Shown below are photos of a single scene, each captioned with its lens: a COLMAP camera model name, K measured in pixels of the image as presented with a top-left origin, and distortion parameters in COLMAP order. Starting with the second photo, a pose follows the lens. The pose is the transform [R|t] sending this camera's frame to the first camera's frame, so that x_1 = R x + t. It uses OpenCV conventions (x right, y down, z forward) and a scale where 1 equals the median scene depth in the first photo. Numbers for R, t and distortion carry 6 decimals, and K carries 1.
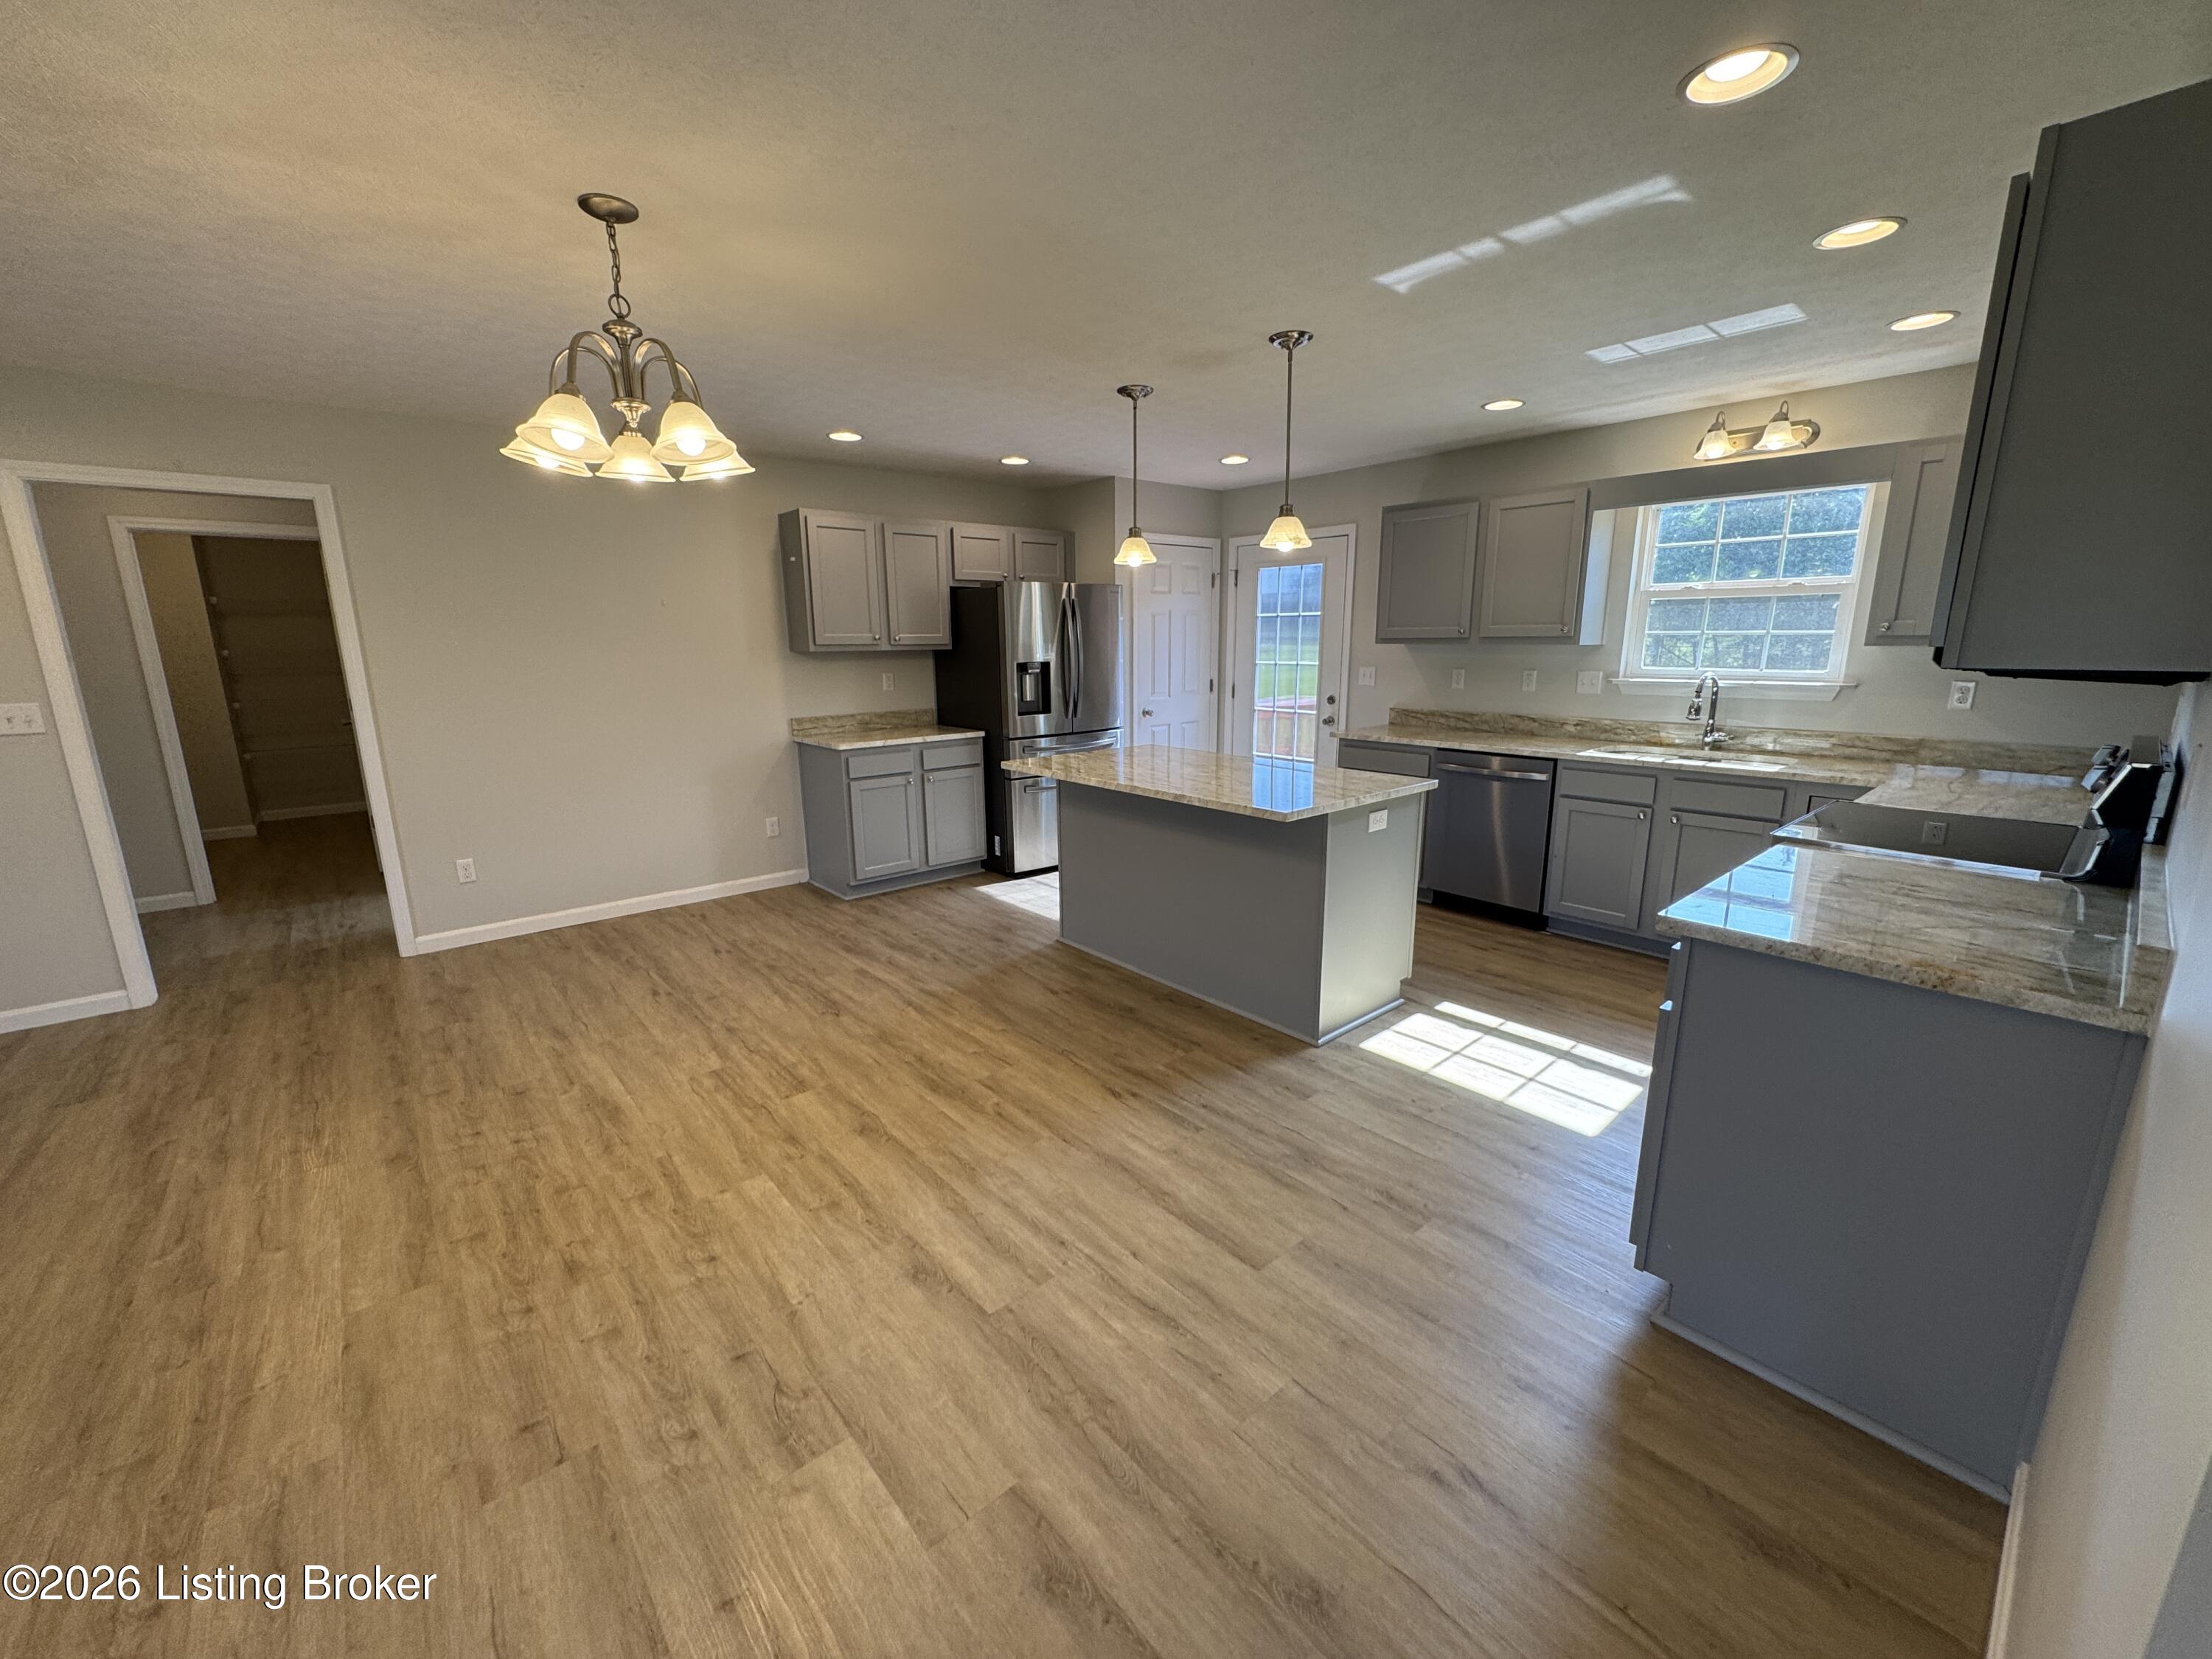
lens RADIAL K [[878.5, 0, 1102.3], [0, 878.5, 831.4], [0, 0, 1]] dist [-0.002328, -0.000012]
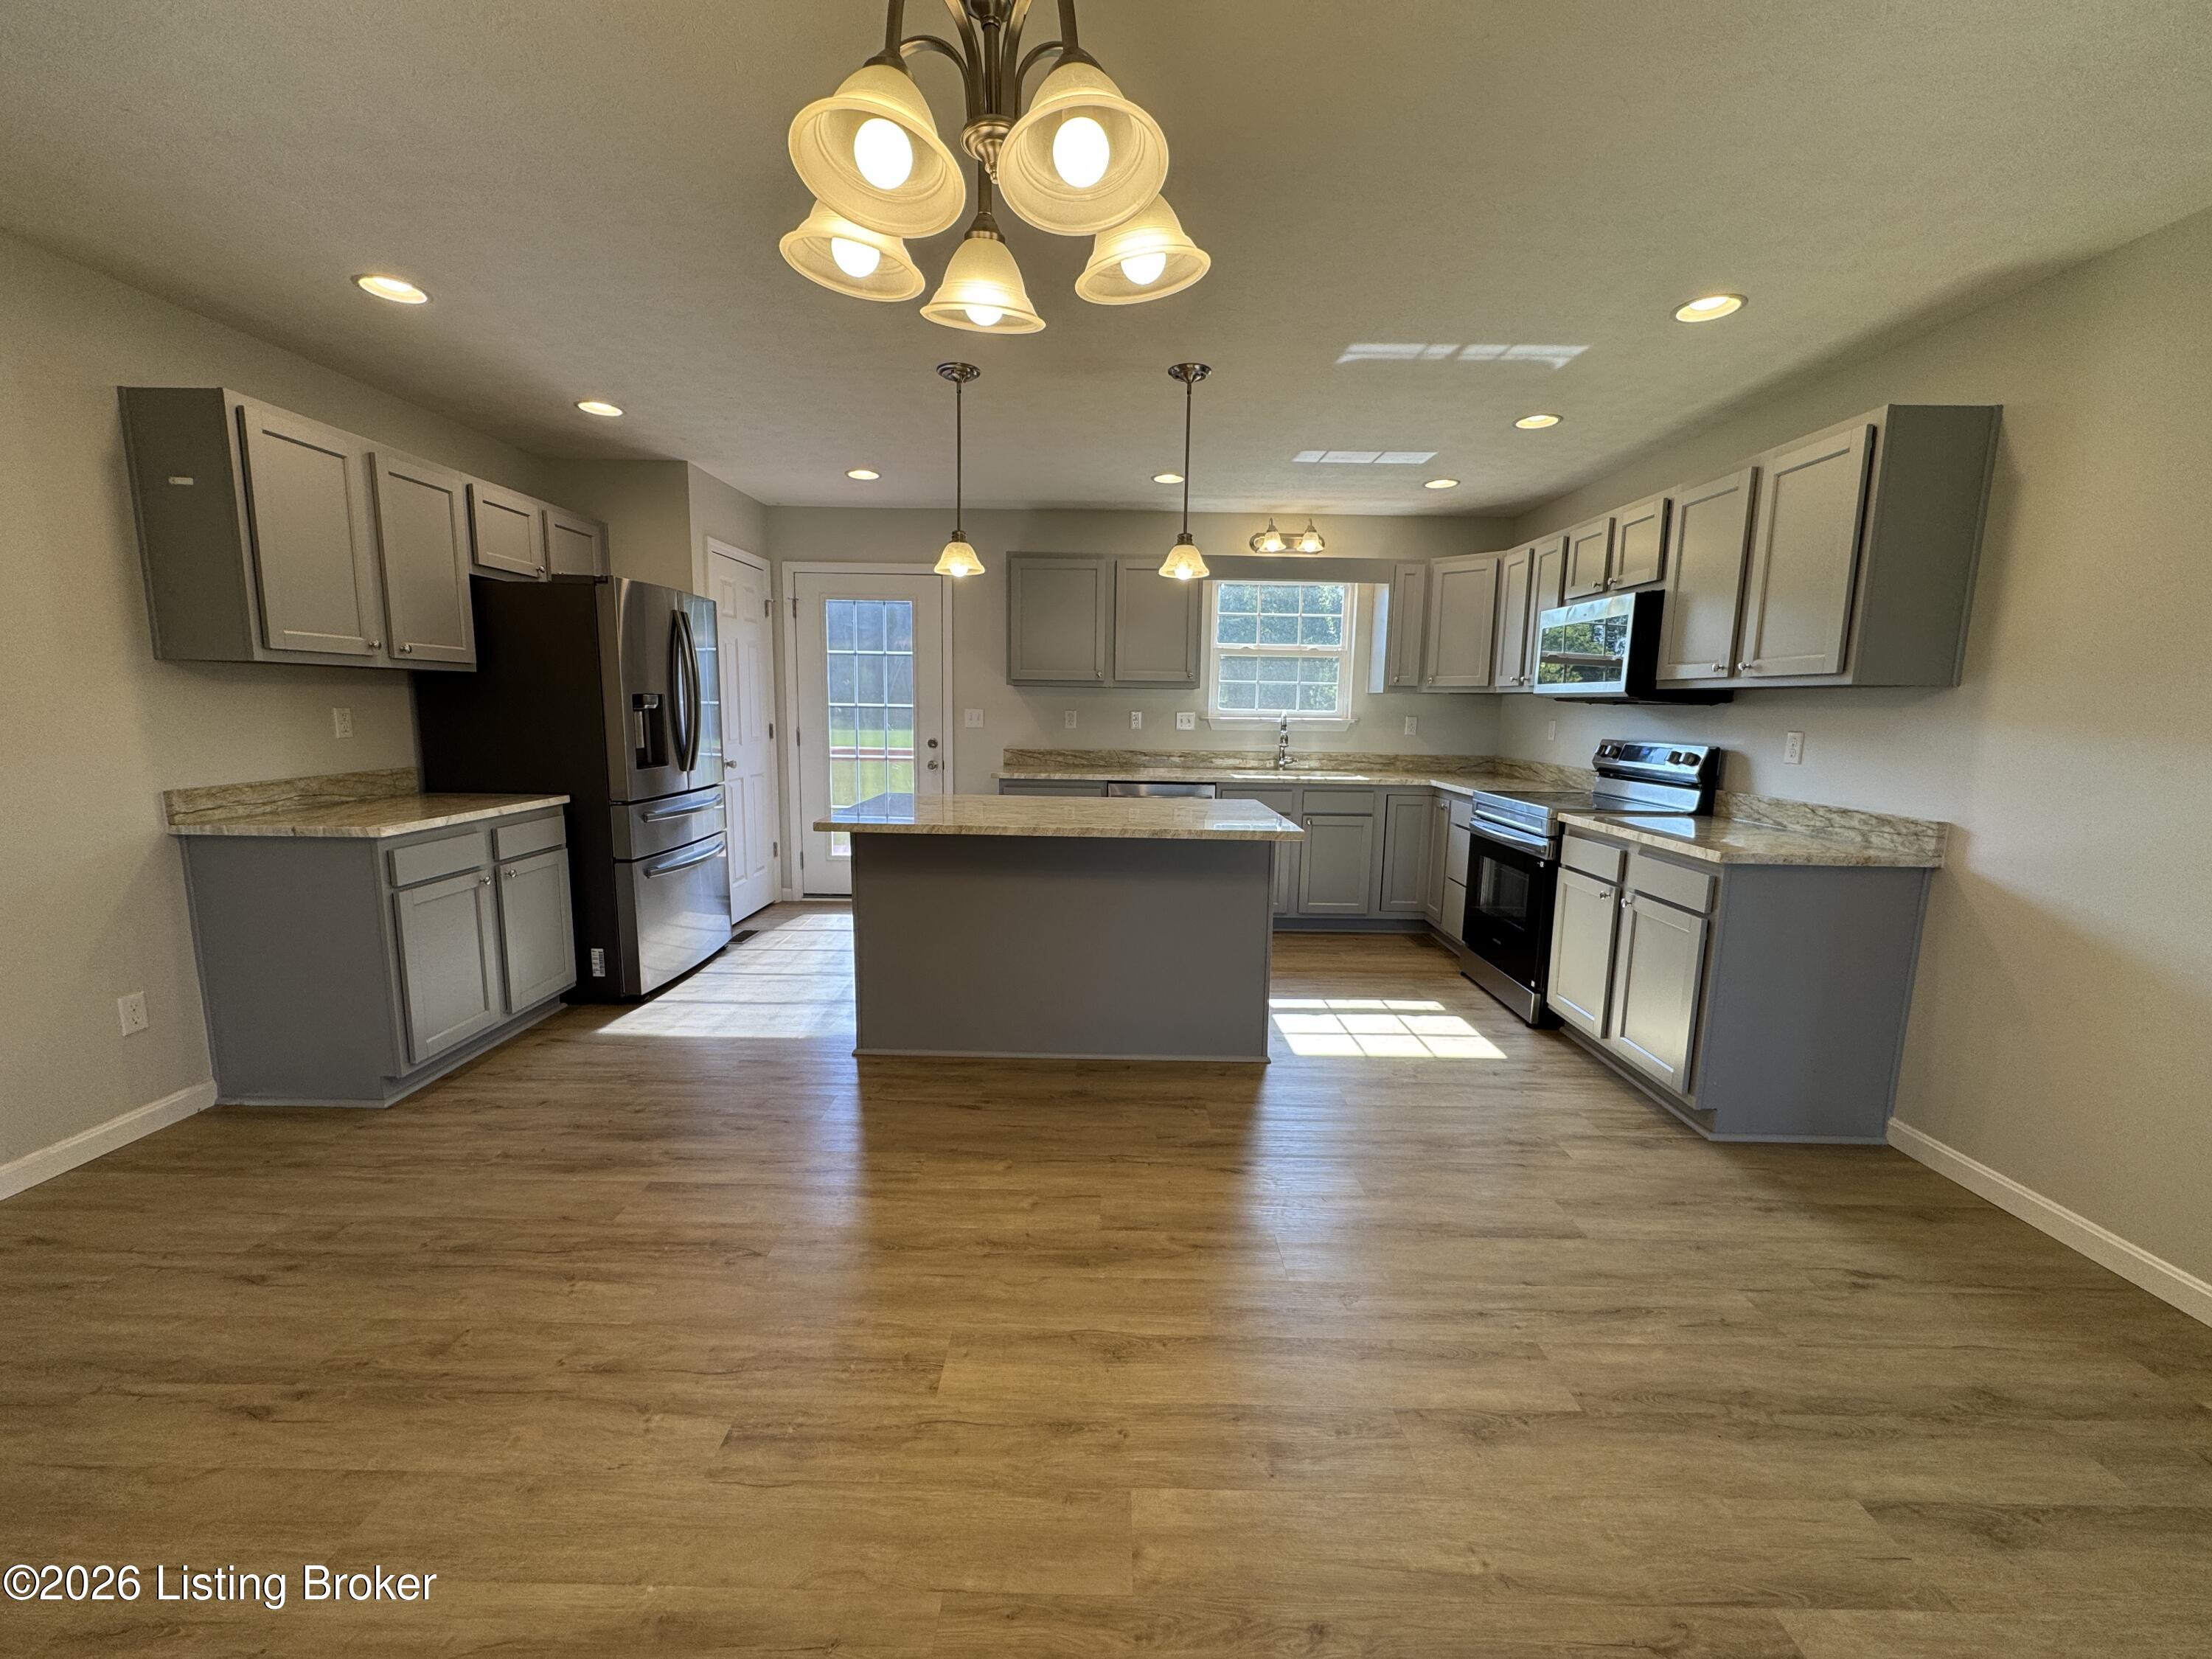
lens RADIAL K [[878.5, 0, 1102.3], [0, 878.5, 831.4], [0, 0, 1]] dist [-0.002328, -0.000012]
pose [[0.655807, -0.090041, 0.749539, -0.533733], [0.141915, 0.989865, -0.005257, -0.036941], [-0.741469, 0.109819, 0.661939, 0.374616]]
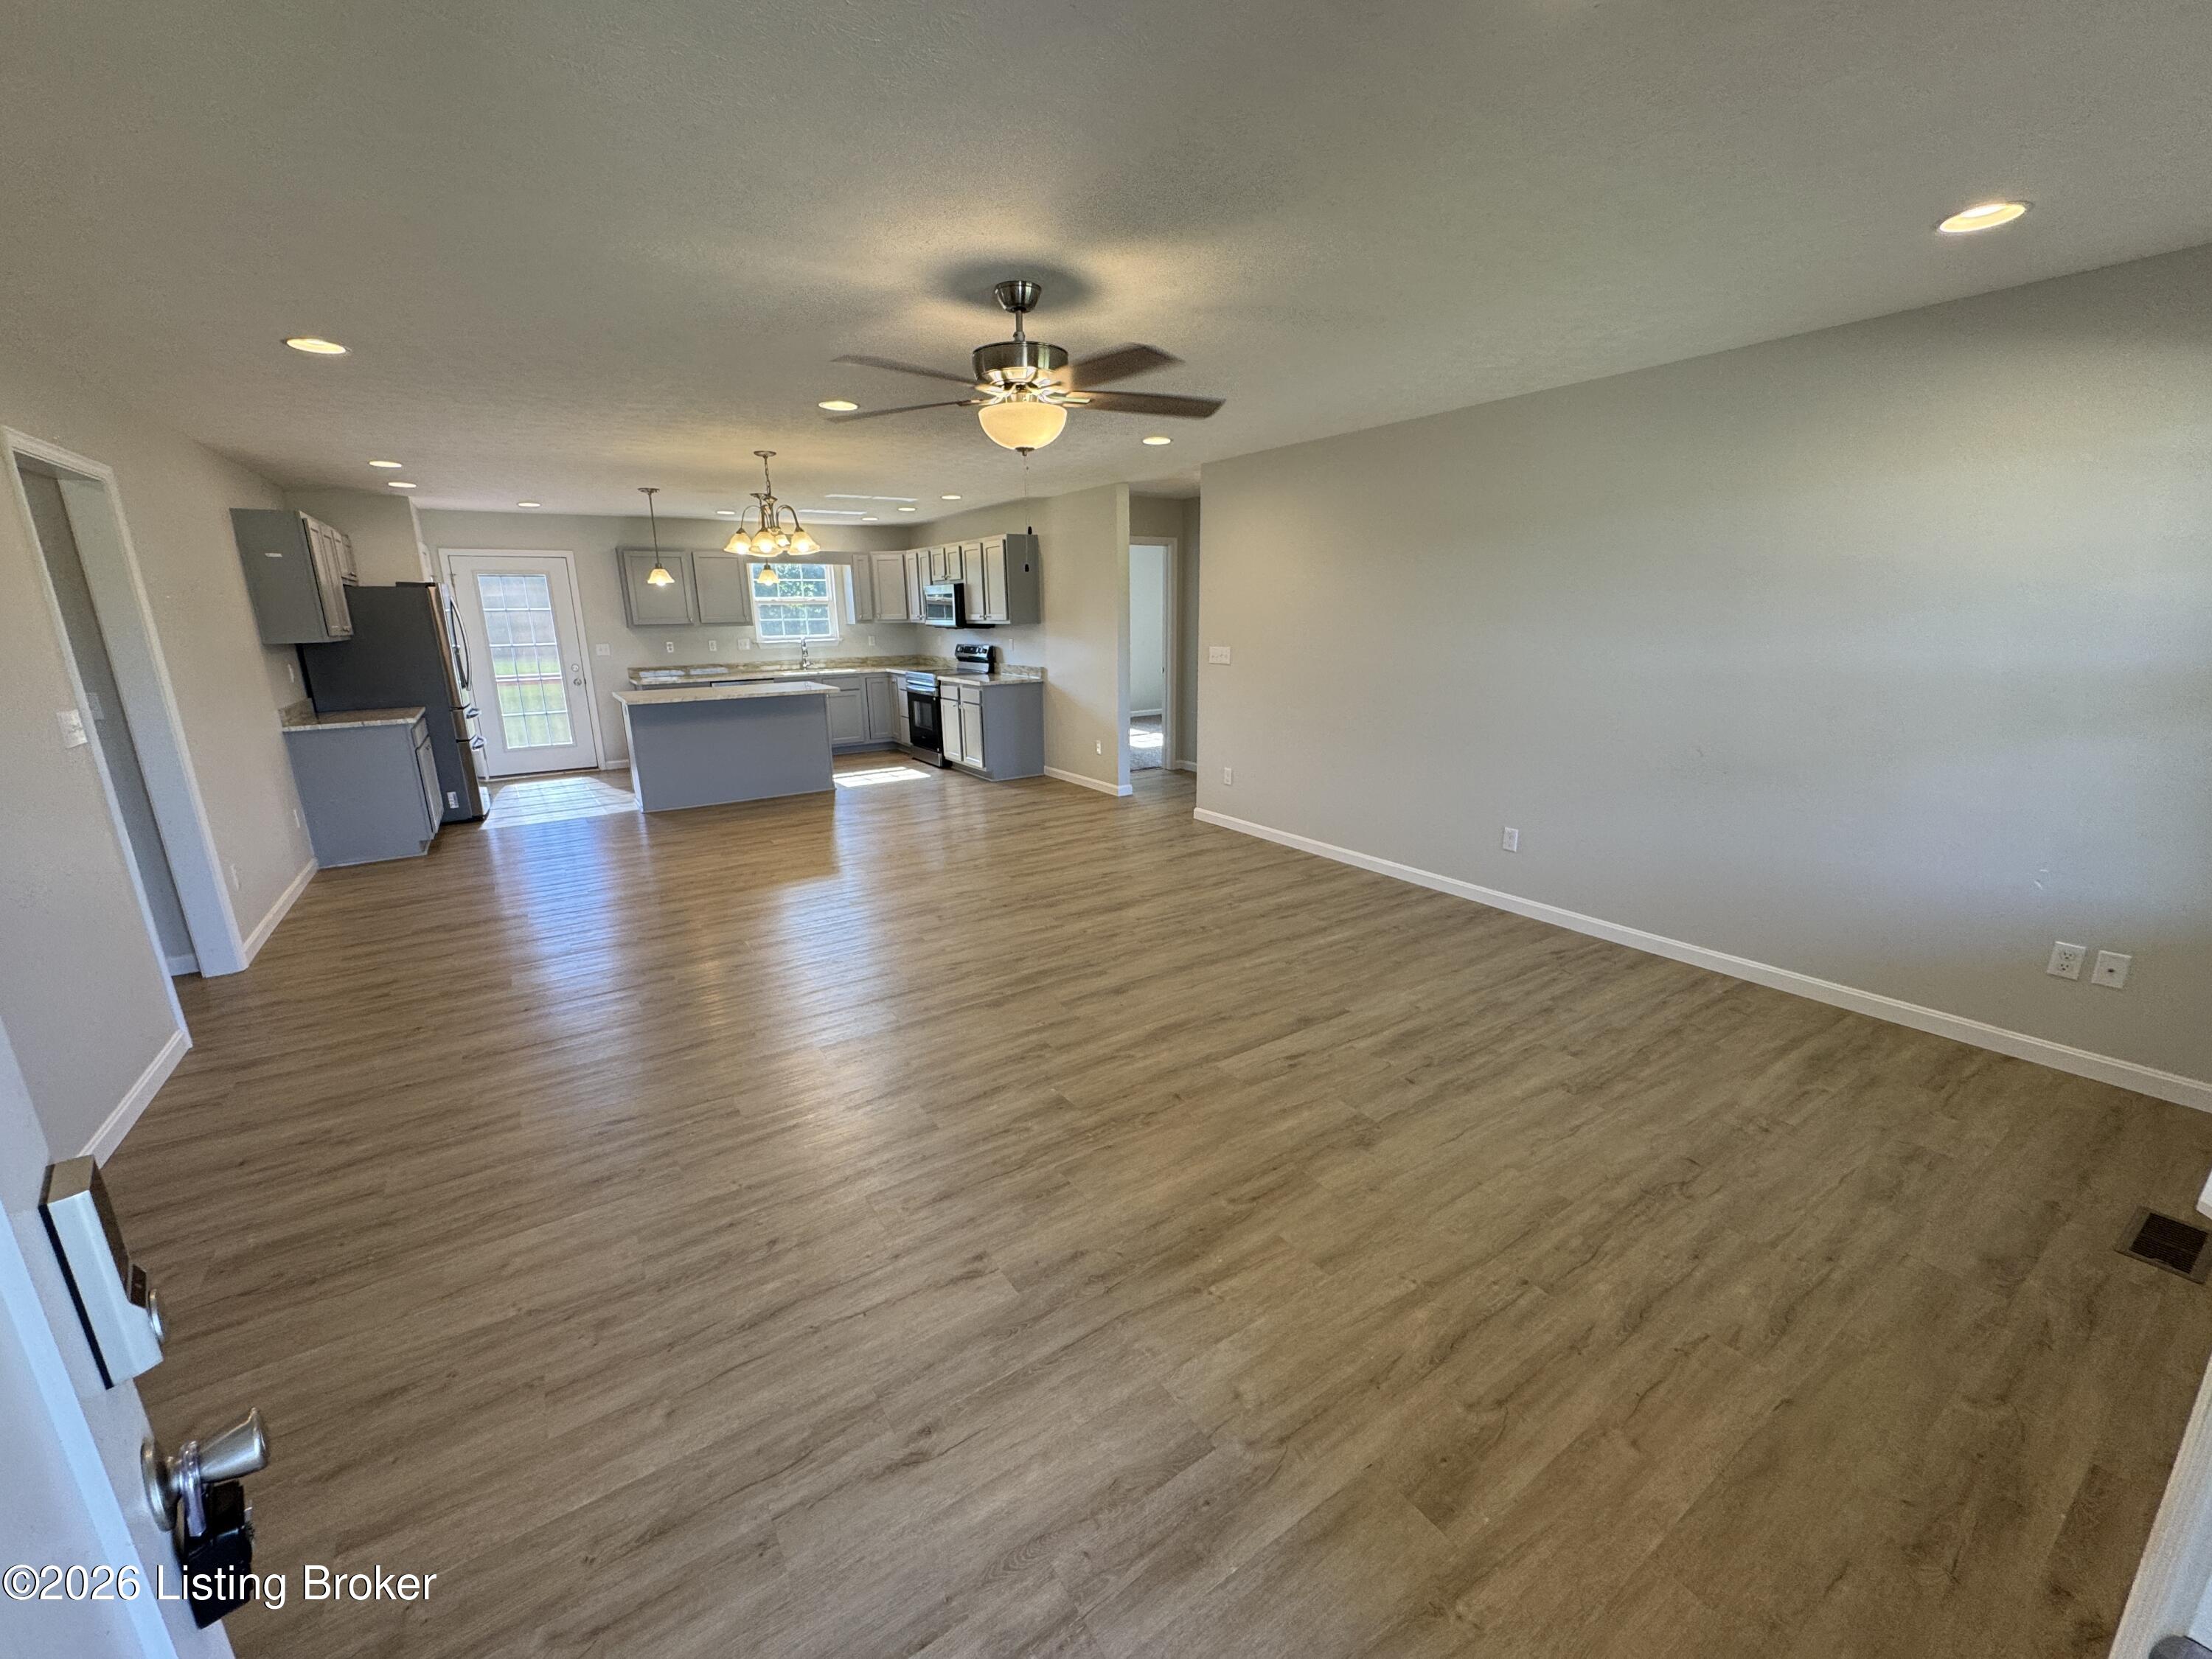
lens RADIAL K [[878.5, 0, 1102.3], [0, 878.5, 831.4], [0, 0, 1]] dist [-0.002328, -0.000012]
pose [[0.123617, -0.237504, 0.963489, -1.748263], [0.230025, 0.951348, 0.204999, 0.021847], [-0.965302, 0.196285, 0.172235, -0.094937]]
